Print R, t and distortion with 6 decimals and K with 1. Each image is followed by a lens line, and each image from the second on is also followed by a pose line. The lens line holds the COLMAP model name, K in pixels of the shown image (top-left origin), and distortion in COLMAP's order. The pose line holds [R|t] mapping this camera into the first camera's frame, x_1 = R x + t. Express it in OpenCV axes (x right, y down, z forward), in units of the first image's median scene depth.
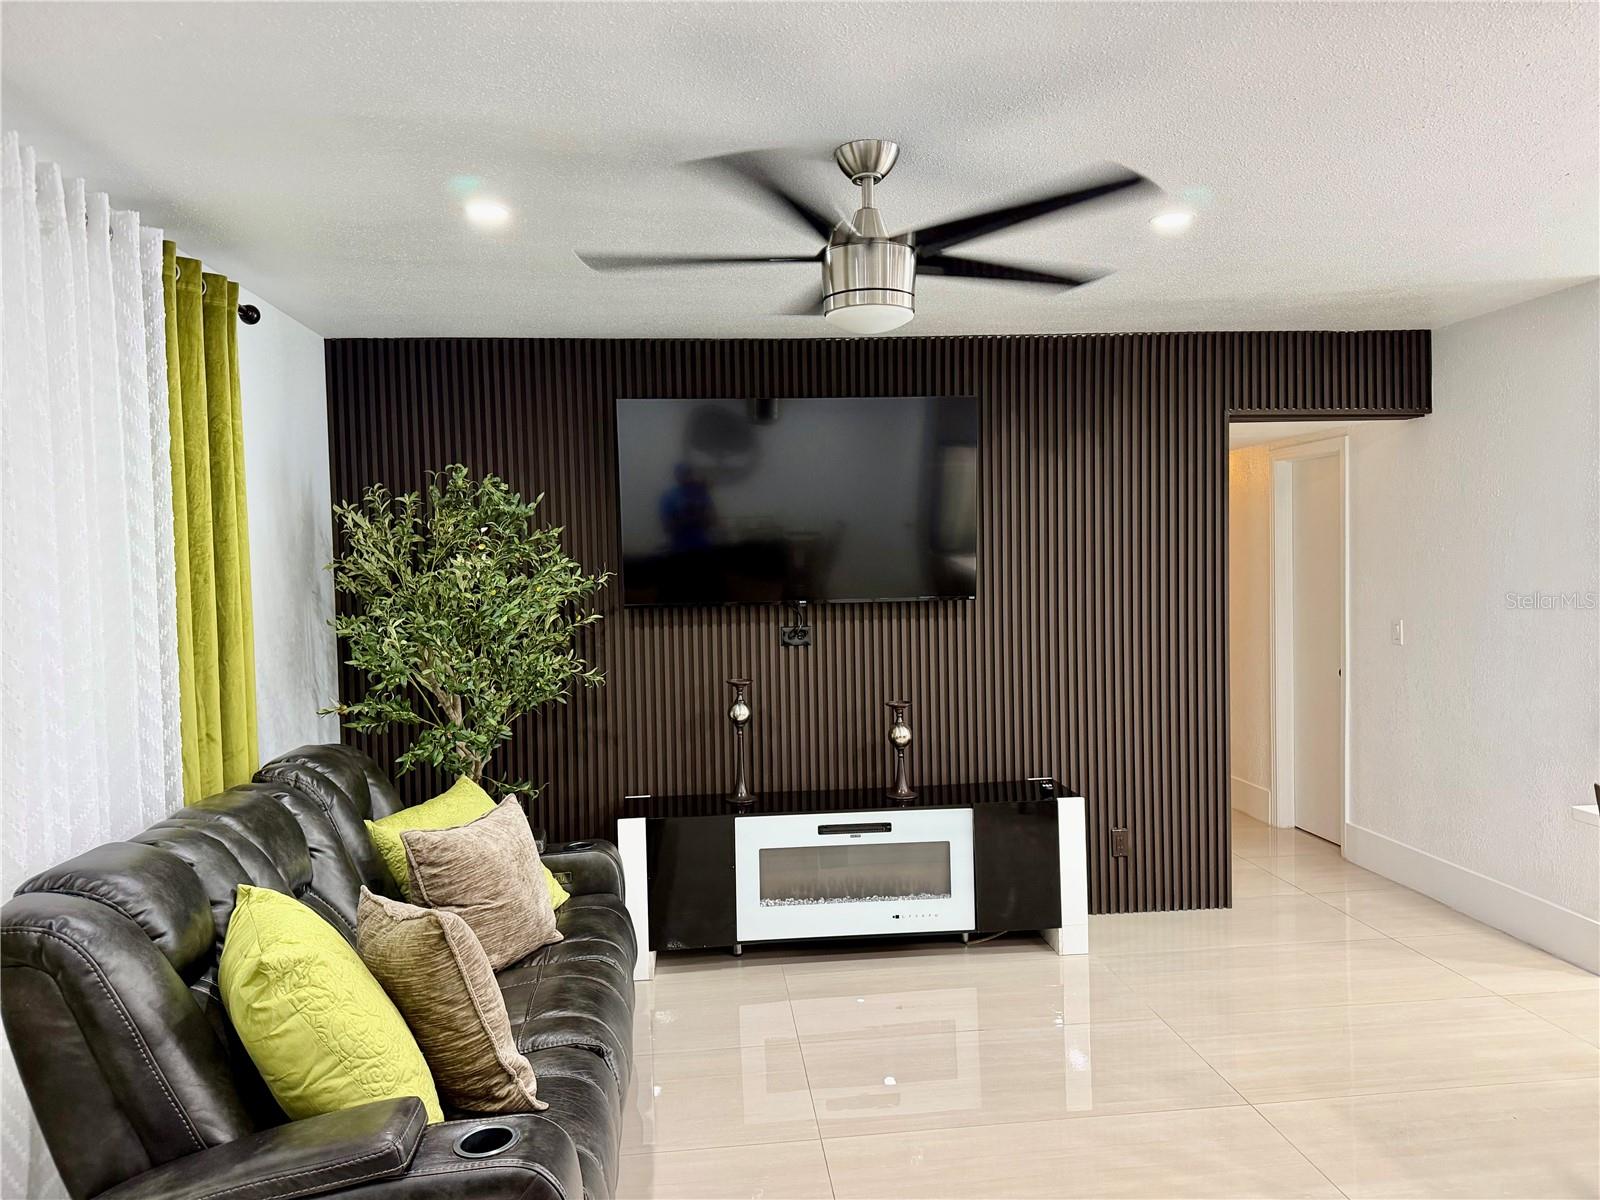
lens RADIAL K [[1122.0, 0, 797.1], [0, 1122.0, 597.0], [0, 0, 1]] dist [0.047252, -0.045527]
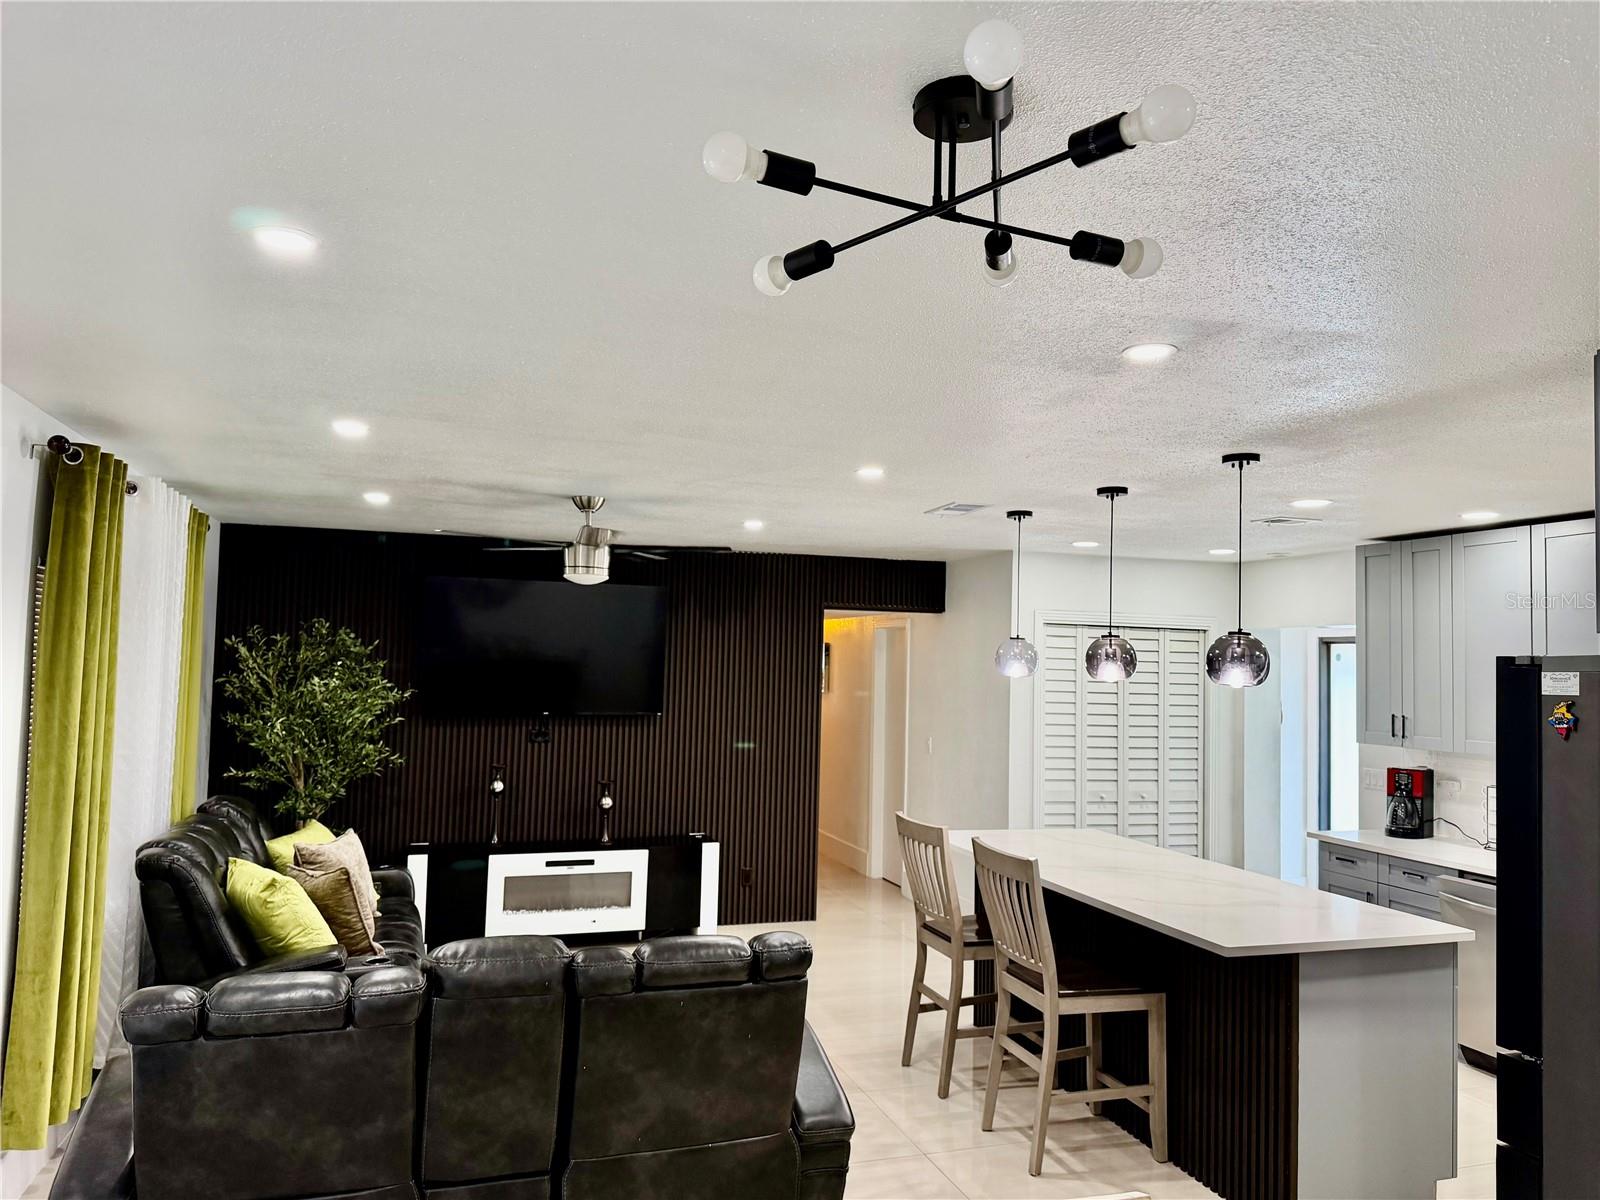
lens RADIAL K [[1122.0, 0, 839.0], [0, 1122.0, 600.0], [0, 0, 1]] dist [0.047252, -0.045527]
pose [[0.966936, 0.060581, 0.247719, 0.003010], [-0.038238, 0.994835, -0.094032, -0.022110], [-0.252136, 0.081451, 0.964258, -0.643615]]
